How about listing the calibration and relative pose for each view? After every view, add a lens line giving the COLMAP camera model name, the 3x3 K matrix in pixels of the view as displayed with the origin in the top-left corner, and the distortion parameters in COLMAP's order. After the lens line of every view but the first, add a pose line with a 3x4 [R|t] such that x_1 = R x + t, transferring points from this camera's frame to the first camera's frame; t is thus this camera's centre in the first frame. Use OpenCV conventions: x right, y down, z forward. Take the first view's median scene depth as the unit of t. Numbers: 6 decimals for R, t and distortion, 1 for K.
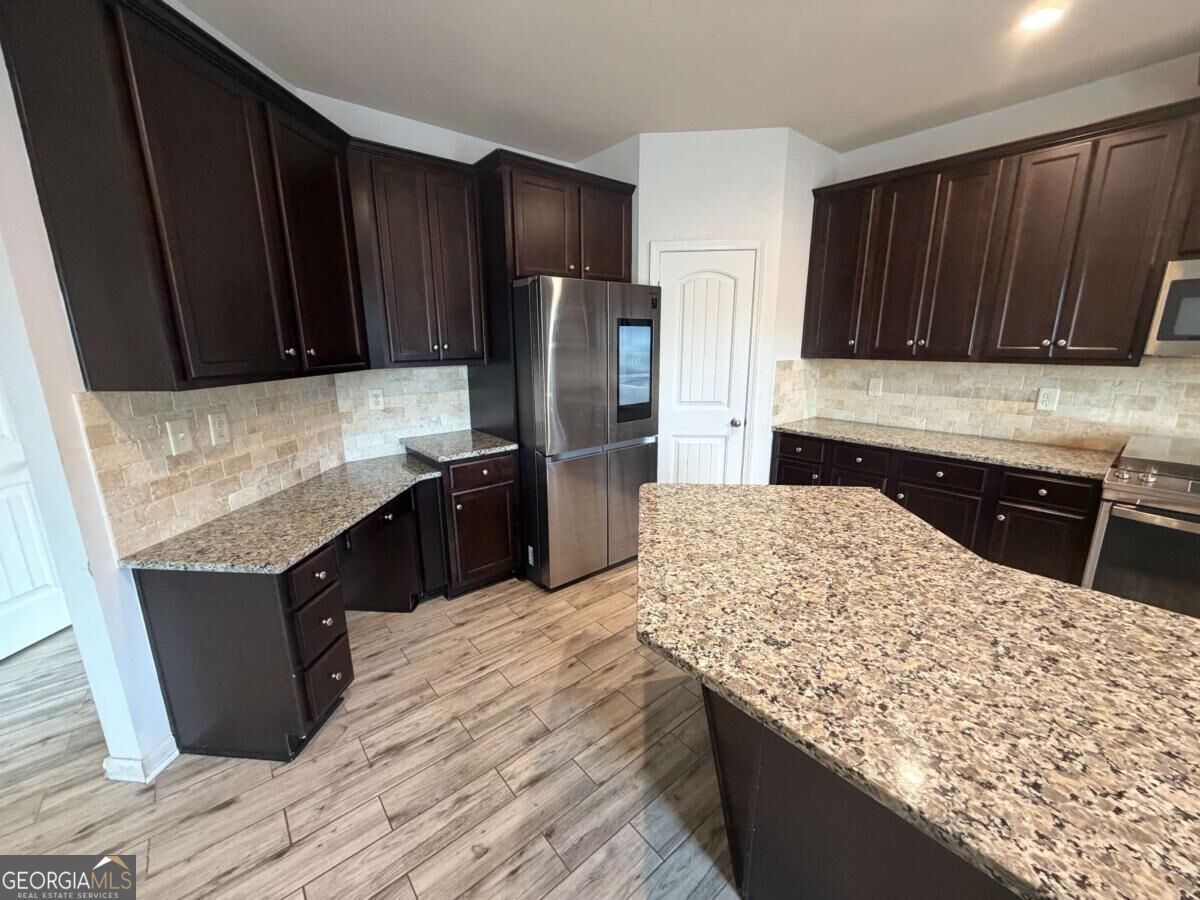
lens RADIAL K [[477.0, 0, 603.1], [0, 477.0, 451.3], [0, 0, 1]] dist [-0.002198, 0.000864]
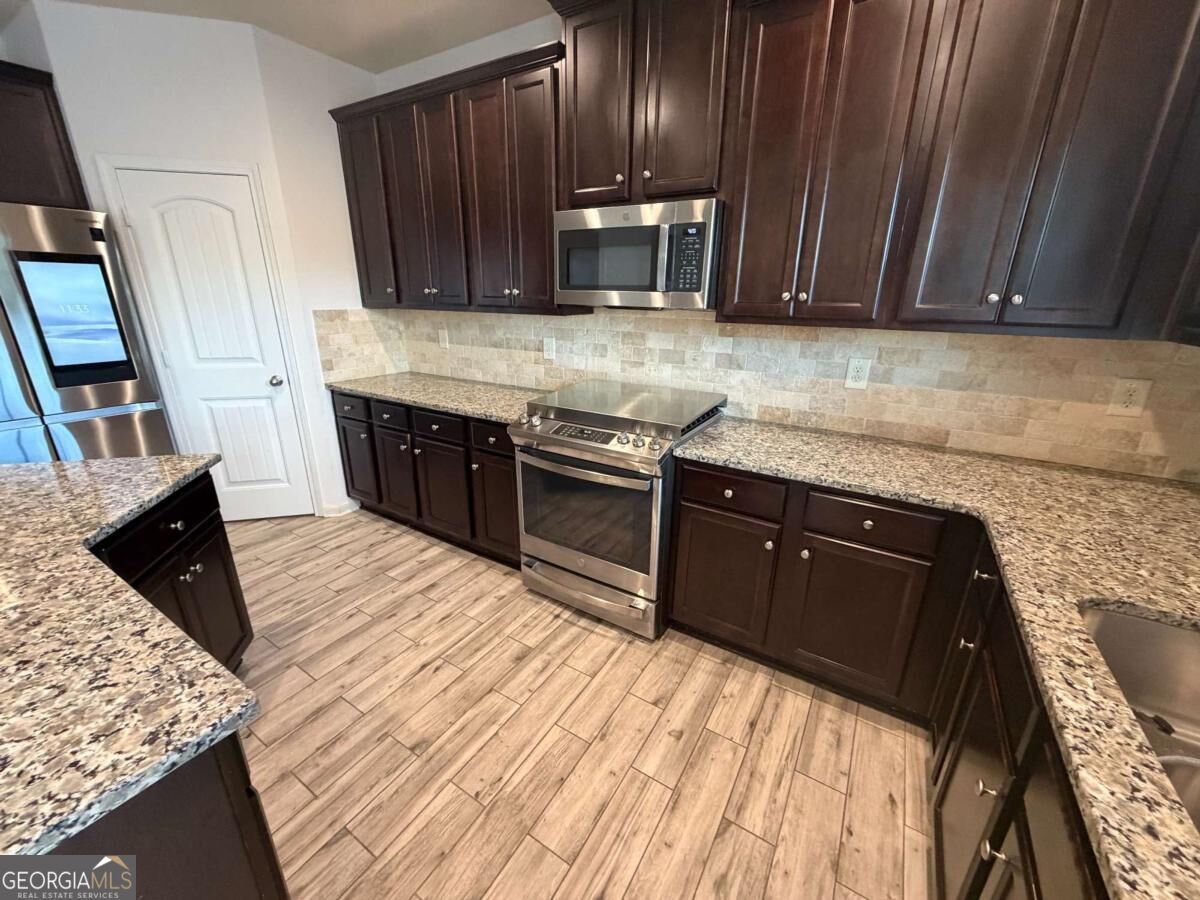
lens RADIAL K [[477.0, 0, 603.5], [0, 477.0, 451.5], [0, 0, 1]] dist [-0.002198, 0.000864]
pose [[0.951717, -0.081551, 0.295947, 0.650008], [0.053475, 0.993370, 0.101767, 0.013376], [-0.302284, -0.081028, 0.949768, -0.040497]]
